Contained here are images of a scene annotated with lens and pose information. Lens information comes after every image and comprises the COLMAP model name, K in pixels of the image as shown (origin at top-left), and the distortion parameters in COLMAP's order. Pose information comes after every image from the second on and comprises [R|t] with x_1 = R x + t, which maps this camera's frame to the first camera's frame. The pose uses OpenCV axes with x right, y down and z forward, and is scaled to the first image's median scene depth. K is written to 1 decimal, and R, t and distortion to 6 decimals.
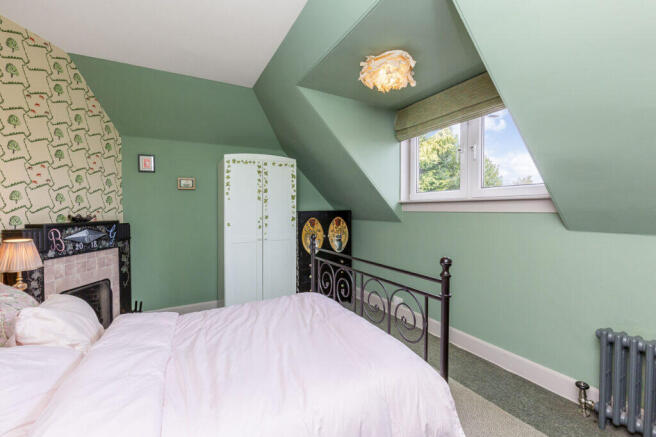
lens RADIAL K [[291.8, 0, 330.6], [0, 291.8, 215.3], [0, 0, 1]] dist [0.000811, -0.000087]
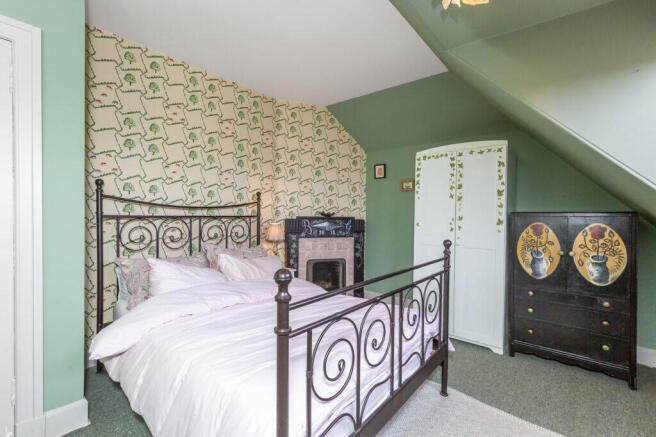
lens RADIAL K [[291.8, 0, 330.6], [0, 291.8, 215.3], [0, 0, 1]] dist [0.000811, -0.000087]
pose [[0.372539, 0.015616, -0.927885, 0.441986], [-0.036577, 0.999329, 0.002133, 0.009995], [0.927296, 0.033145, 0.372860, 0.376791]]
